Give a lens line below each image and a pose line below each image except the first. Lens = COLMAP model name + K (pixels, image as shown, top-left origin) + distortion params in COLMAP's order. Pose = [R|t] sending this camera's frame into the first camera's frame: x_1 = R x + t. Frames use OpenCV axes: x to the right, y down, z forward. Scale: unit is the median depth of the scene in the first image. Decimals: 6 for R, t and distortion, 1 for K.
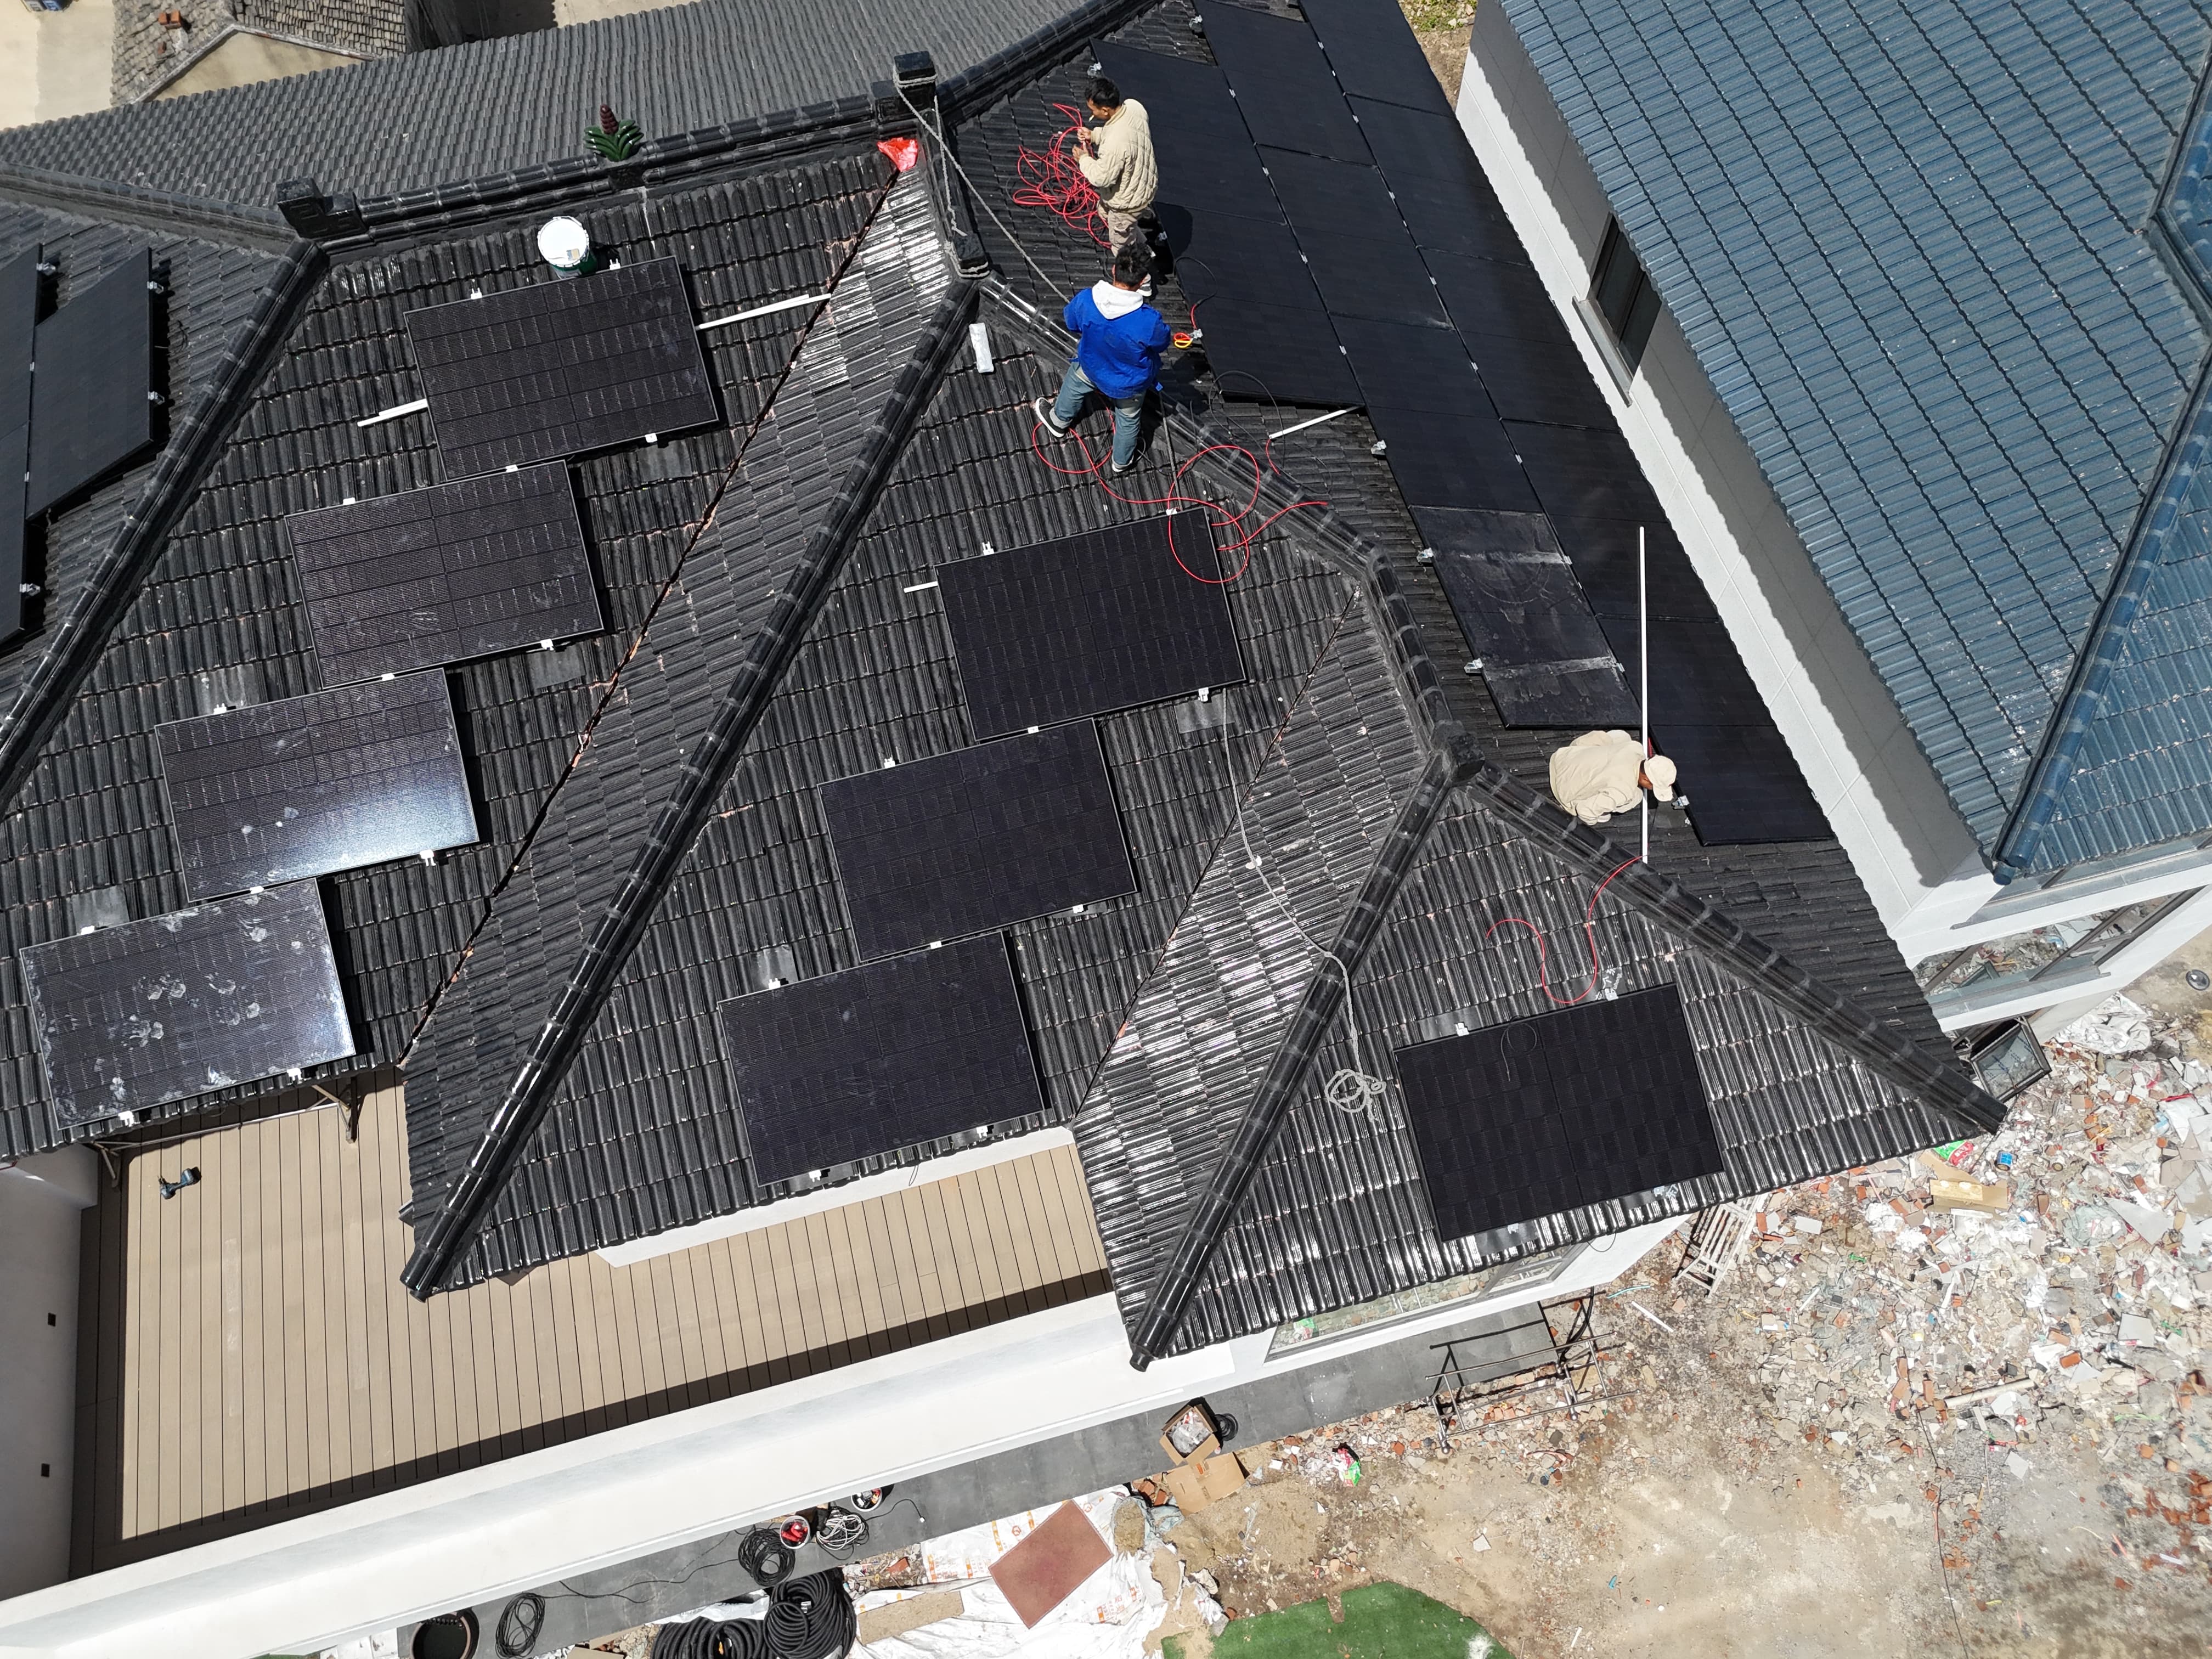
lens RADIAL K [[1625.3, 0, 1108.9], [0, 1625.3, 824.1], [0, 0, 1]] dist [0.067817, -0.058103]
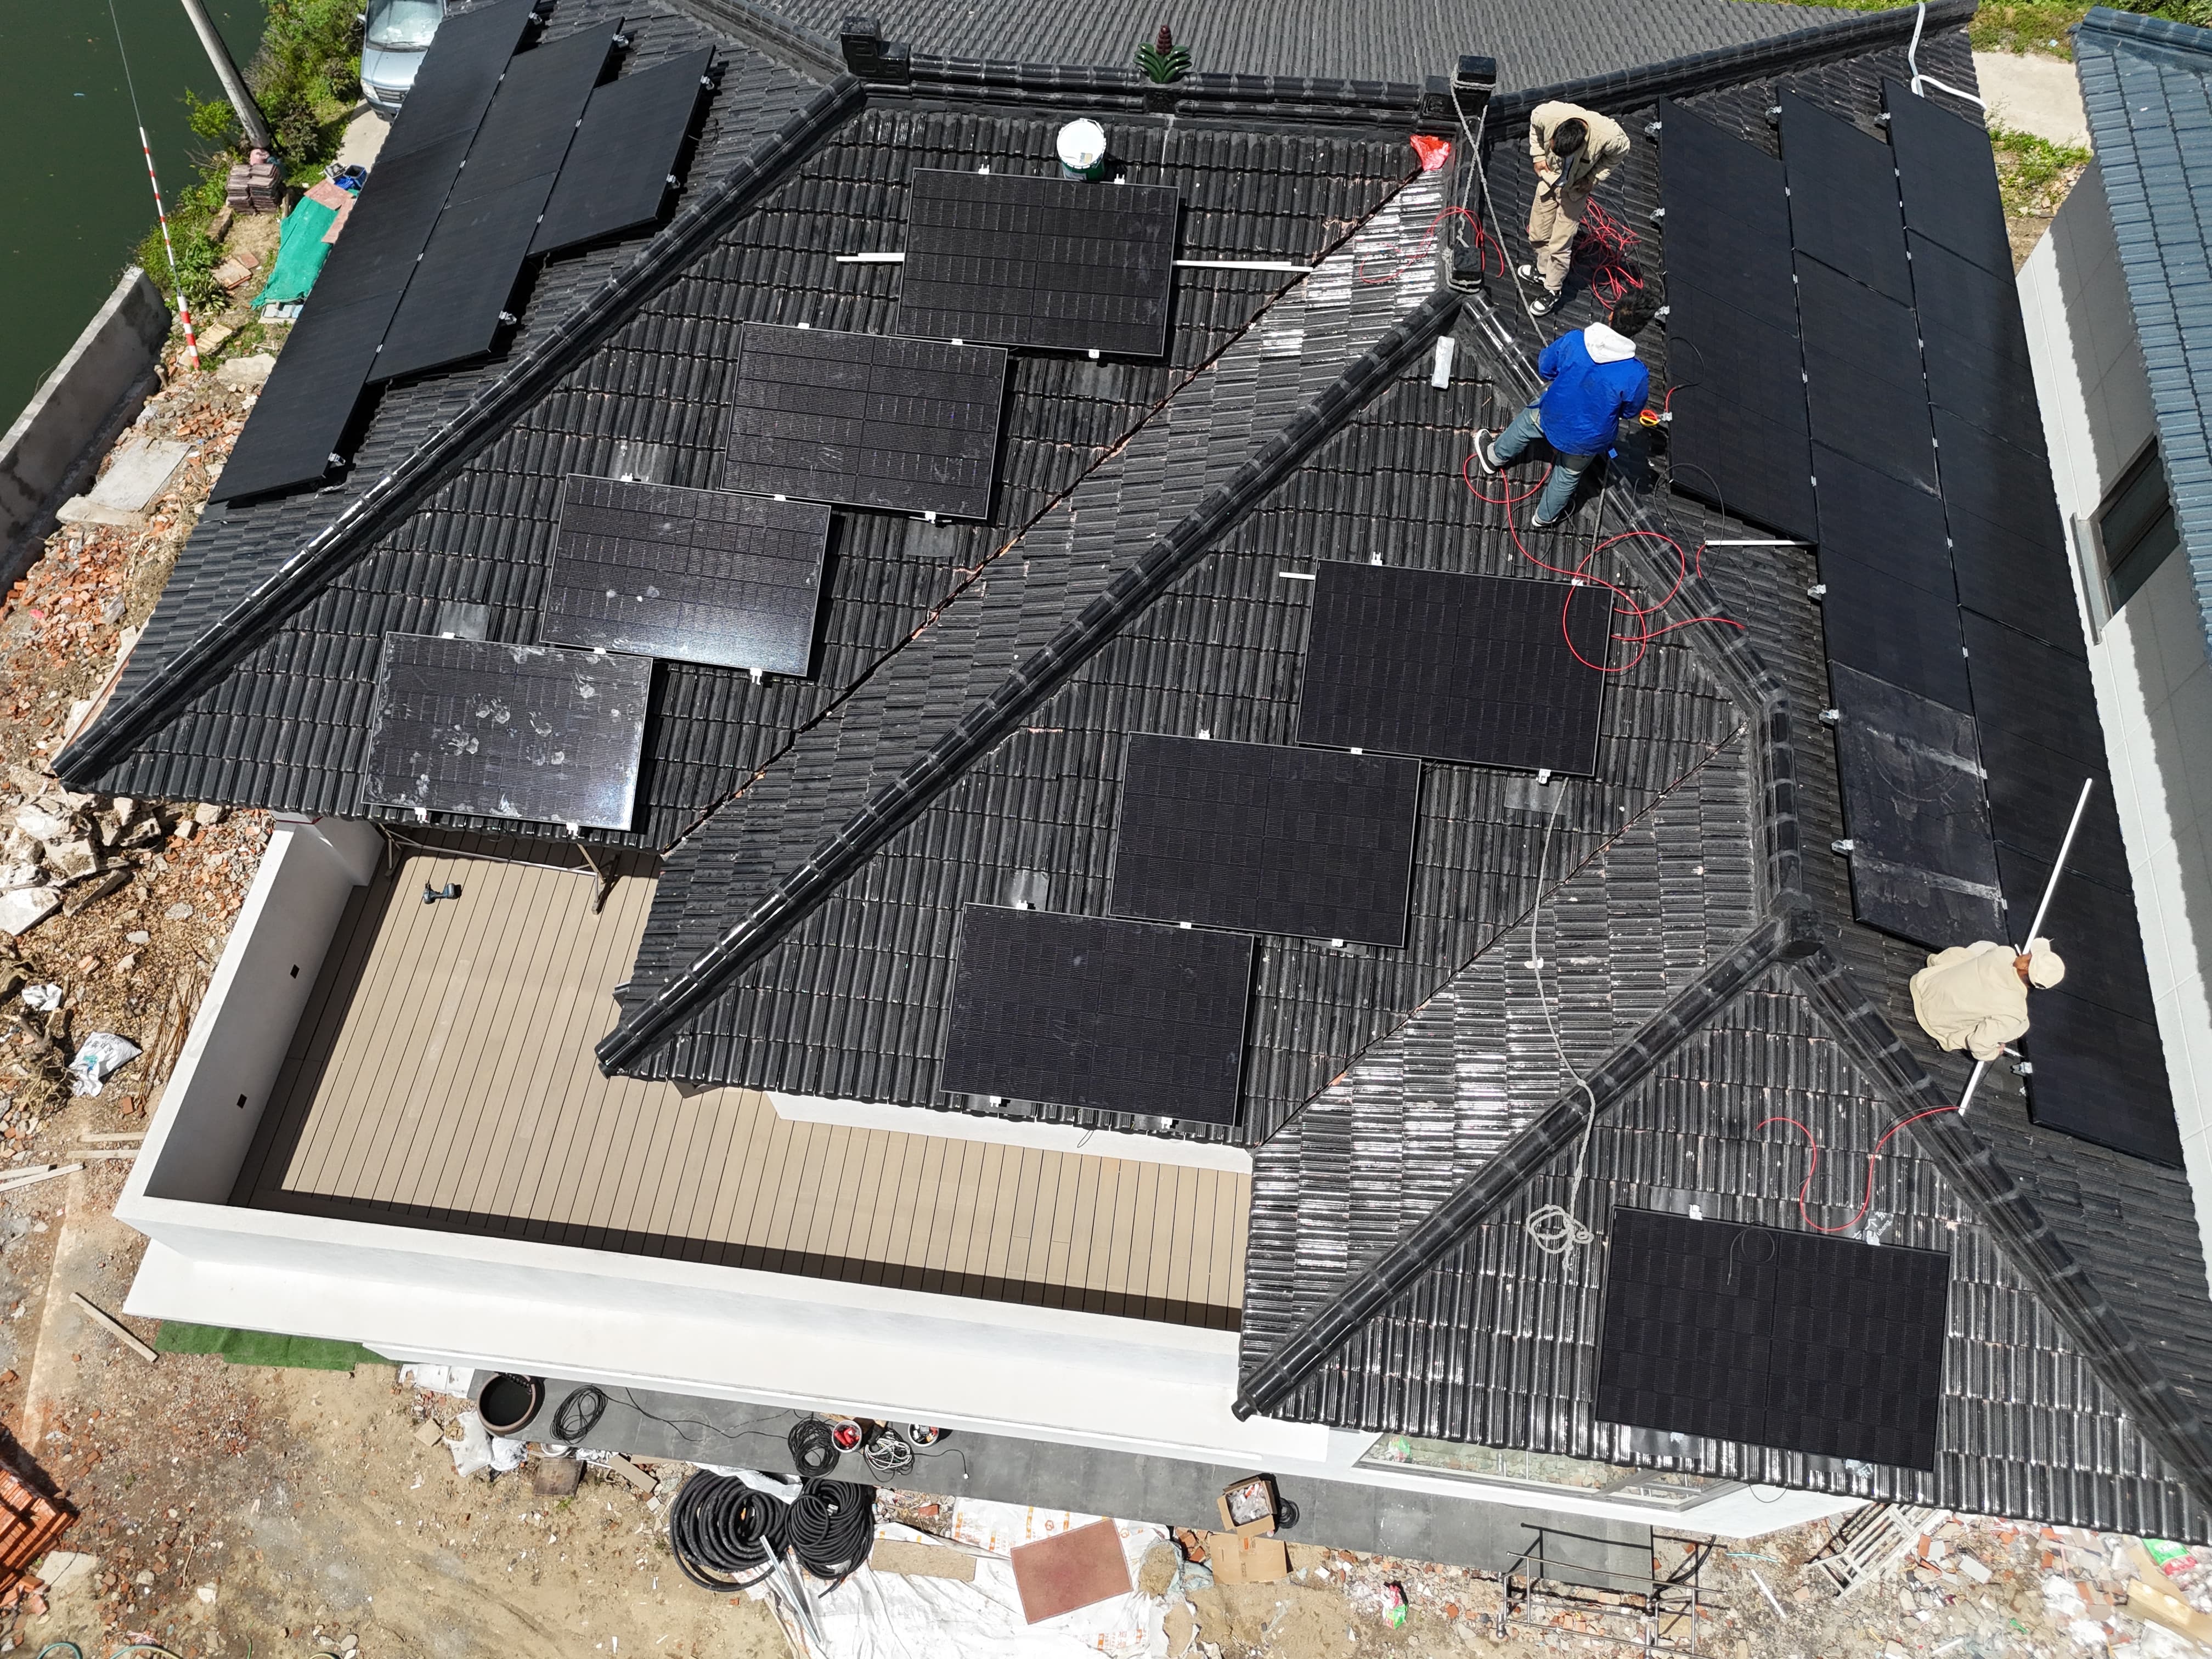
lens RADIAL K [[1625.3, 0, 1110.7], [0, 1625.3, 825.0], [0, 0, 1]] dist [0.067817, -0.058103]
pose [[0.927697, 0.338154, -0.158211, -0.014161], [-0.340760, 0.940084, 0.011194, 0.020453], [0.152517, 0.043527, 0.987342, 0.027602]]
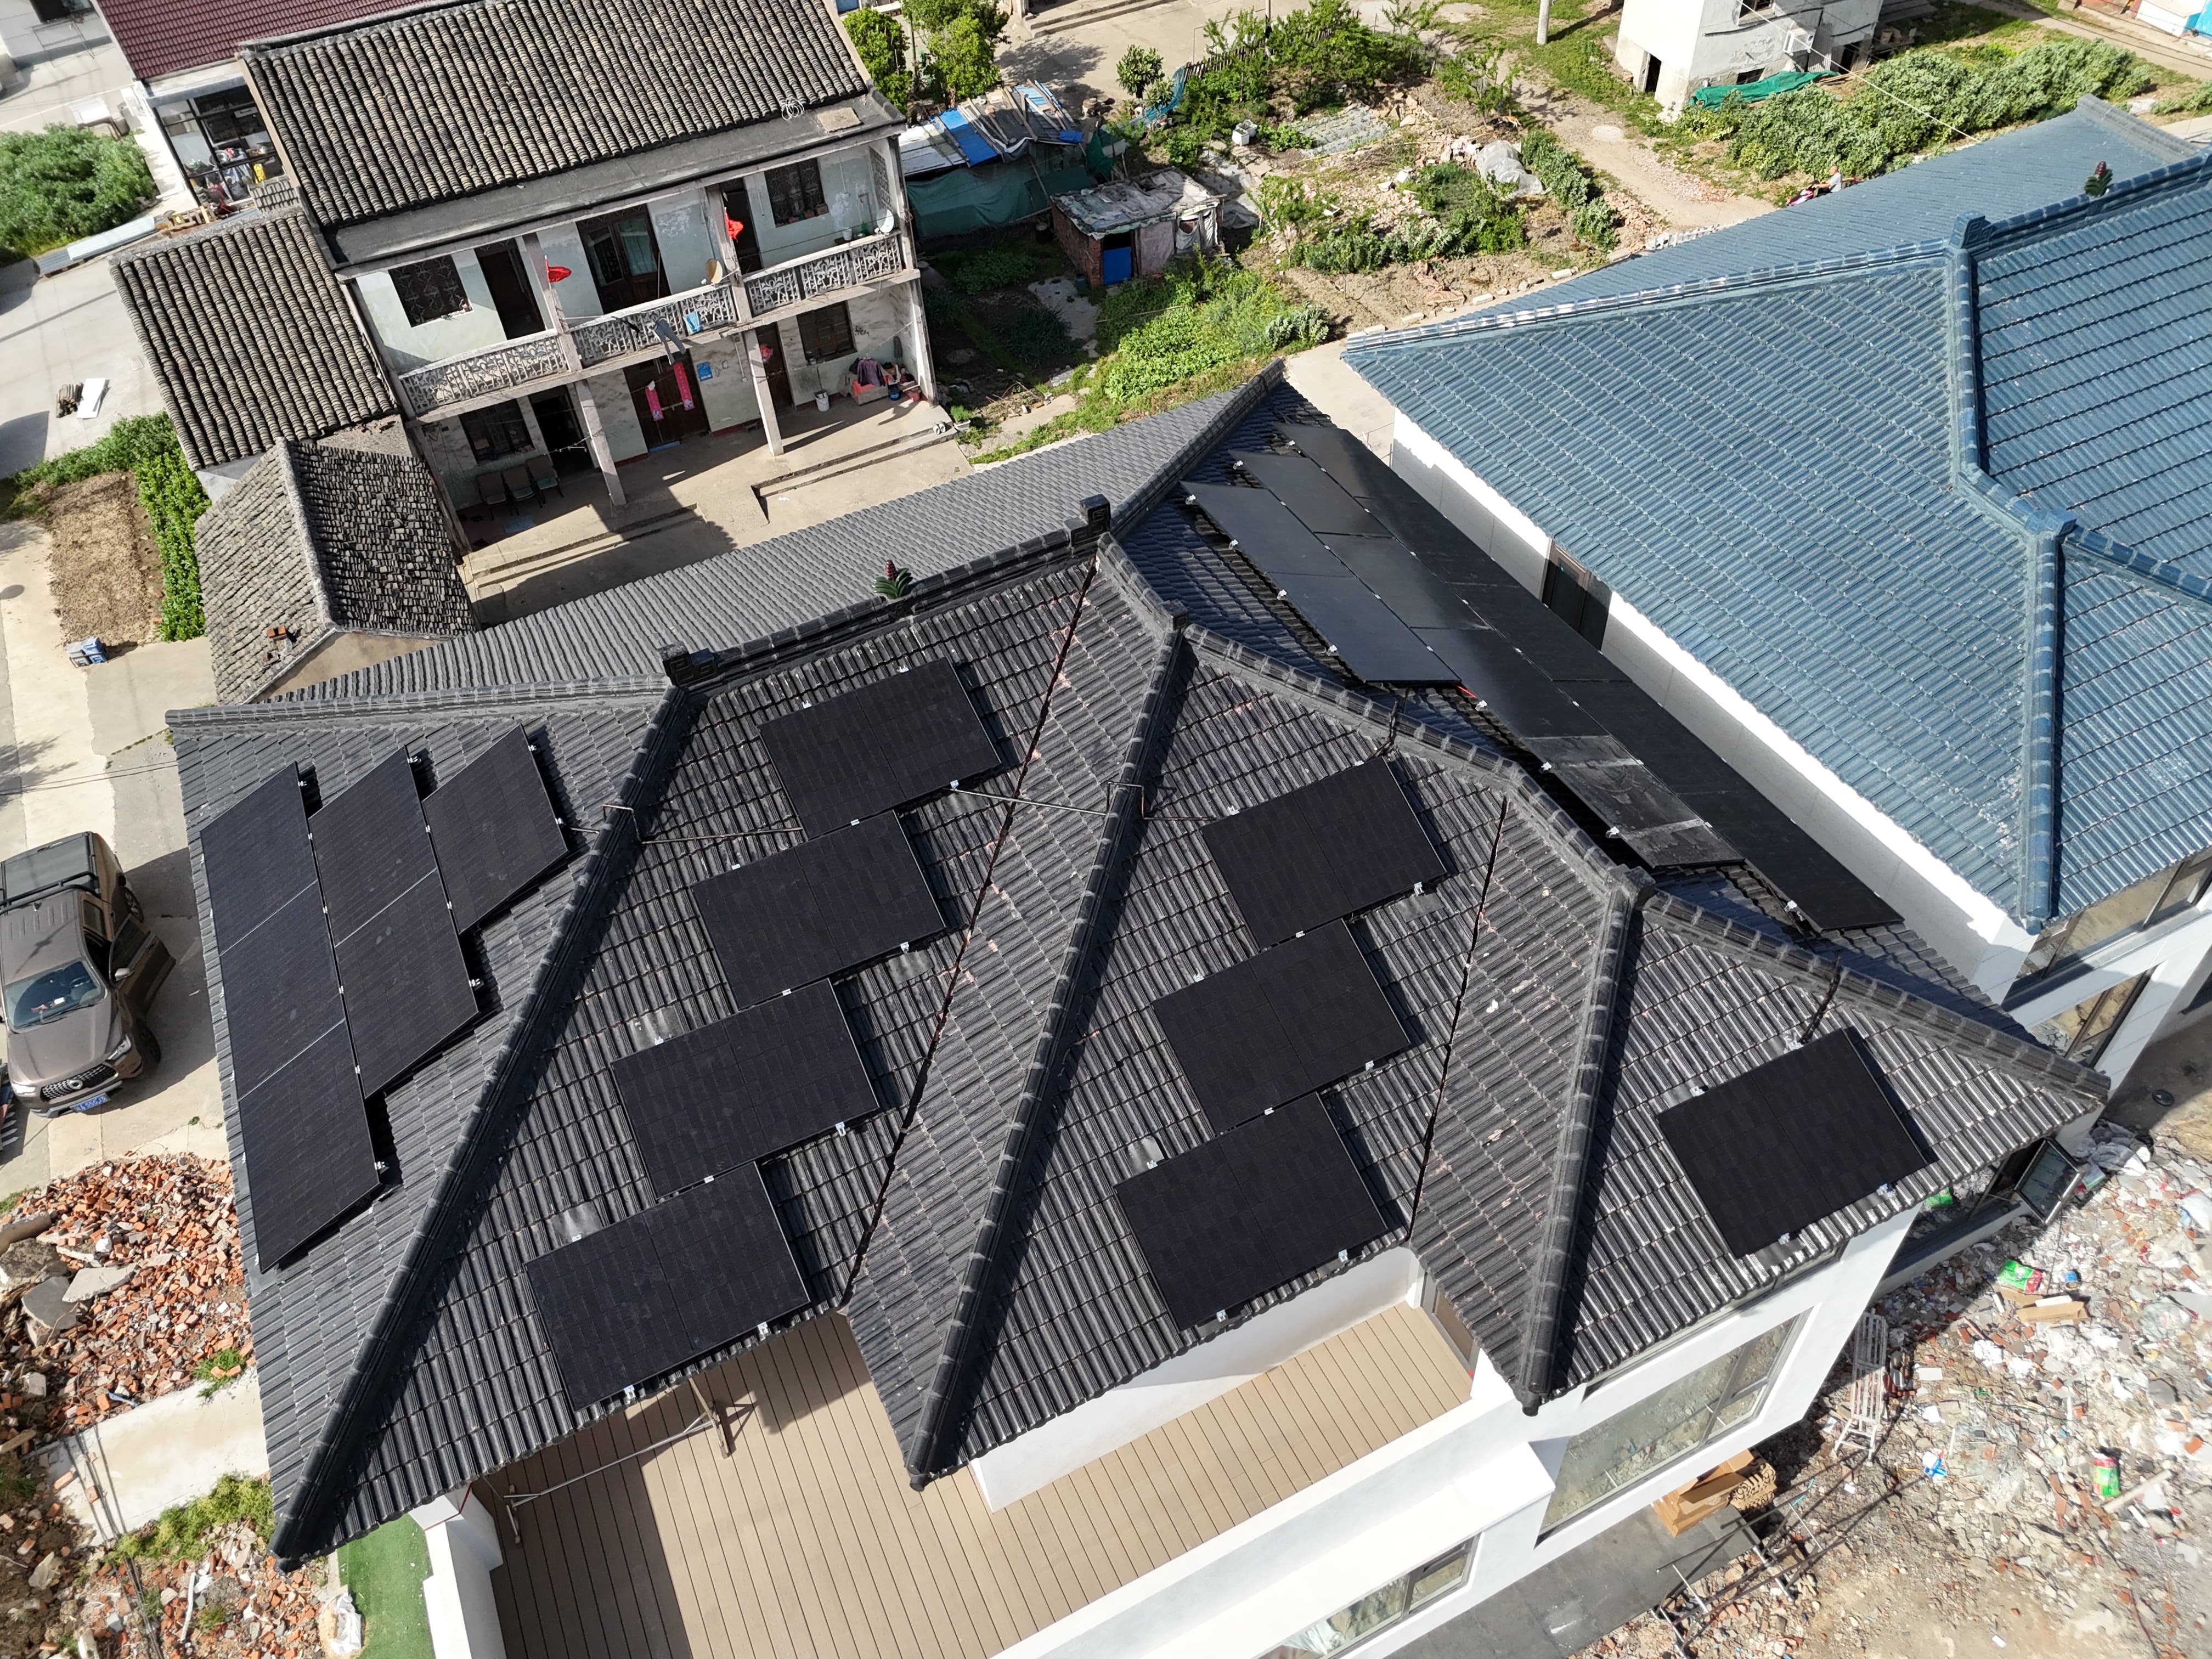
lens RADIAL K [[1625.3, 0, 1109.4], [0, 1625.3, 825.2], [0, 0, 1]] dist [0.067817, -0.058103]
pose [[0.979550, -0.167852, 0.110938, -0.303417], [0.192896, 0.940235, -0.280624, 0.179805], [-0.057204, 0.296285, 0.953385, -0.227712]]
